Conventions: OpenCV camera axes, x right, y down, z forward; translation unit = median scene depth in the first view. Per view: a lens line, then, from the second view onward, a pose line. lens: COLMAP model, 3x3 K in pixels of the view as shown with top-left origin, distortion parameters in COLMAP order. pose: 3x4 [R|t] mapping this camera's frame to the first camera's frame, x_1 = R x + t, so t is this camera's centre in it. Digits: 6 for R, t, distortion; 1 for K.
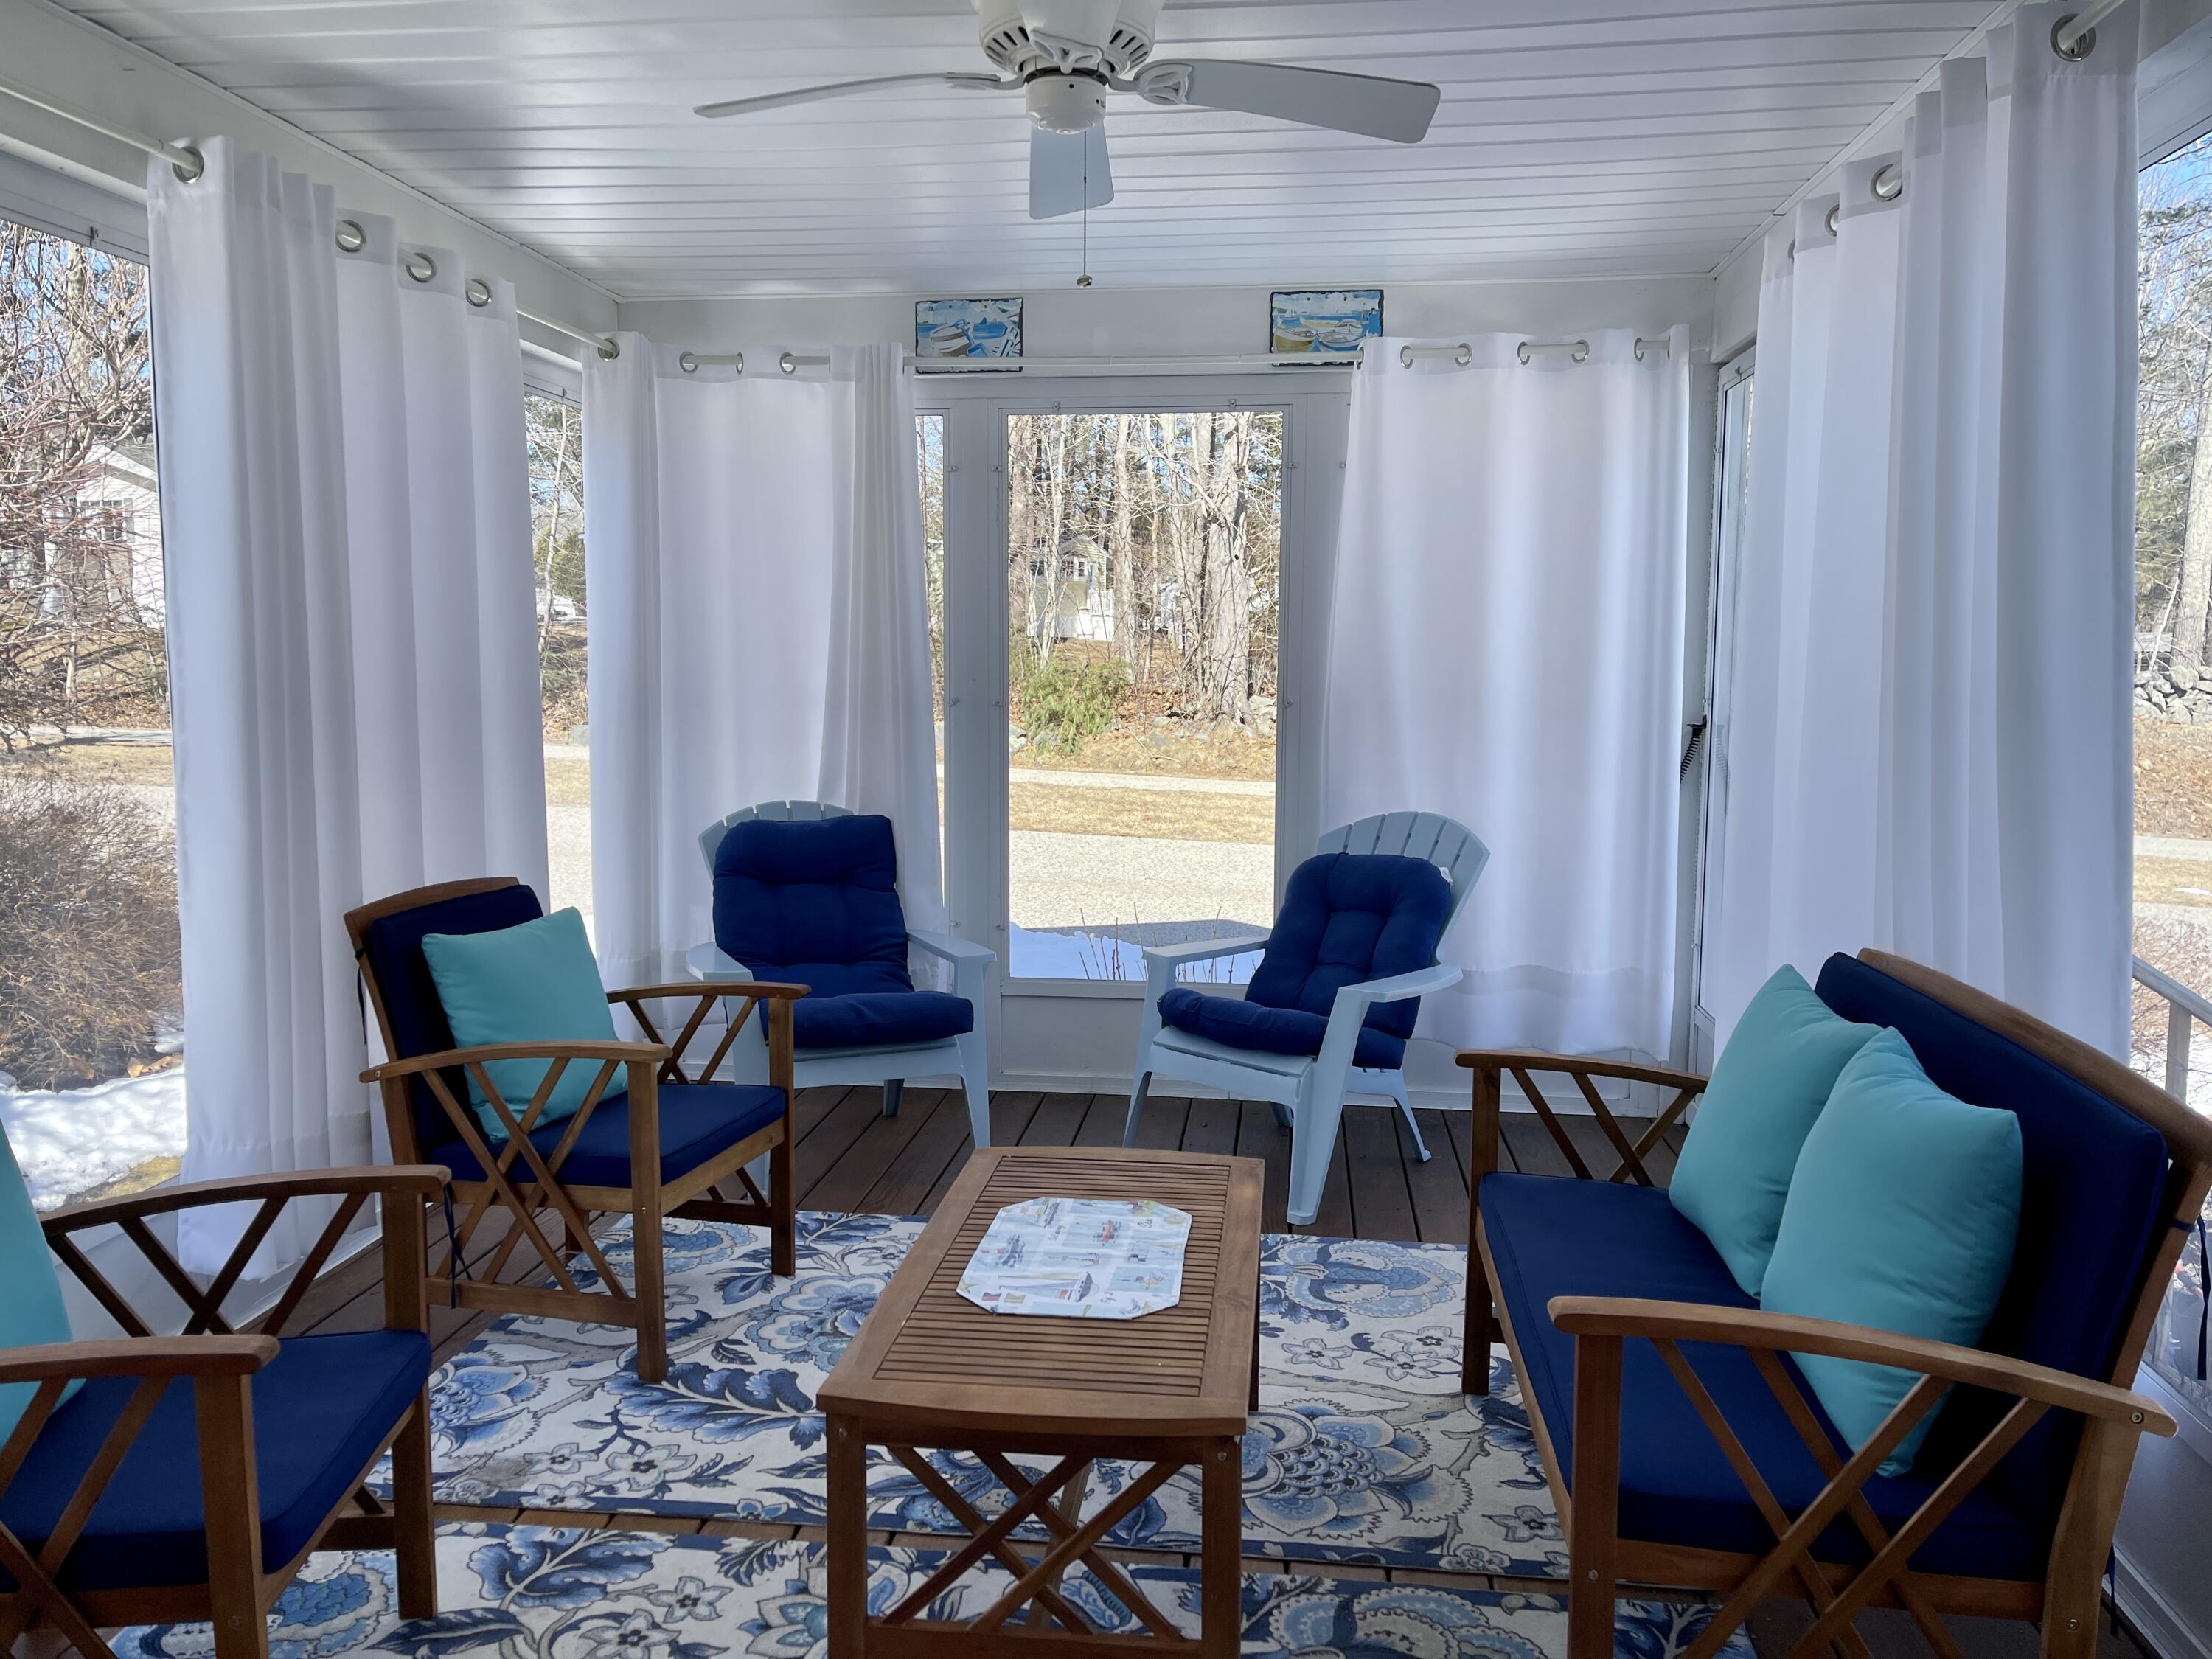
lens RADIAL K [[1655.4, 0, 1106.4], [0, 1655.4, 827.1], [0, 0, 1]] dist [0.034759, -0.057291]
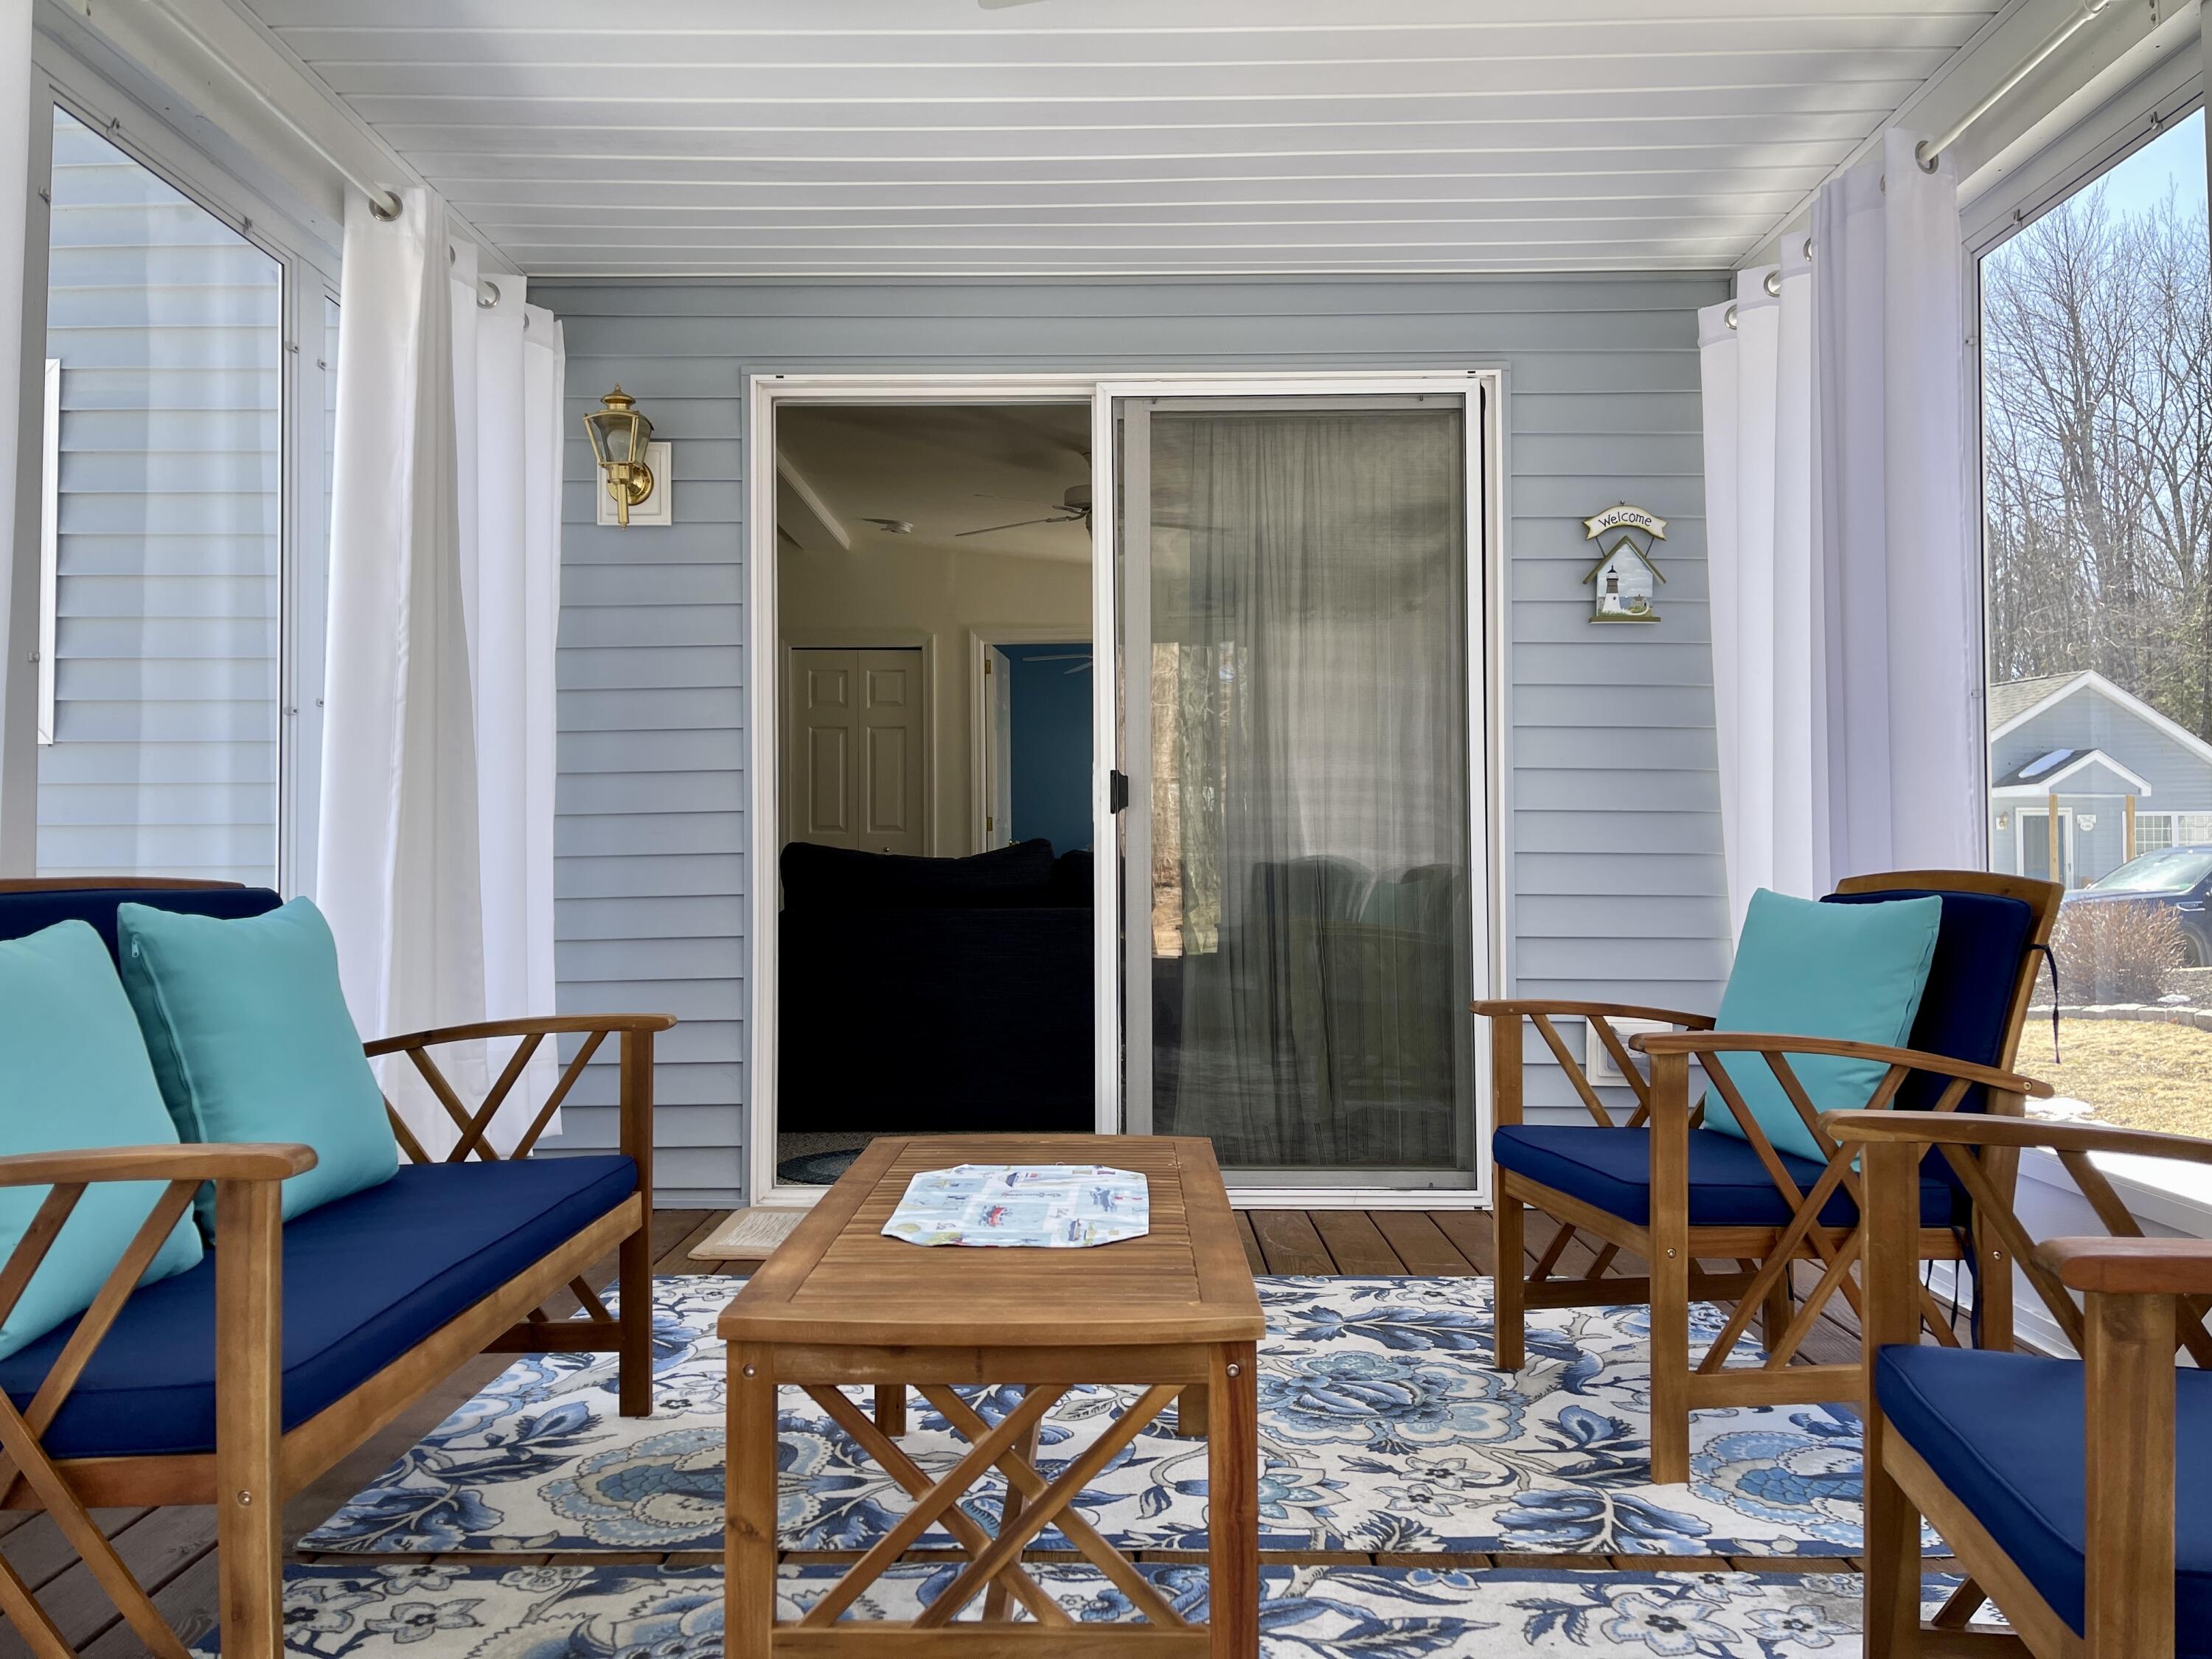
lens RADIAL K [[1655.4, 0, 1107.7], [0, 1655.4, 825.3], [0, 0, 1]] dist [0.034759, -0.057291]
pose [[-0.993979, -0.004007, -0.109498, 0.035081], [-0.014305, 0.995523, 0.093430, -0.011965], [0.108634, 0.094434, -0.989586, 1.785221]]
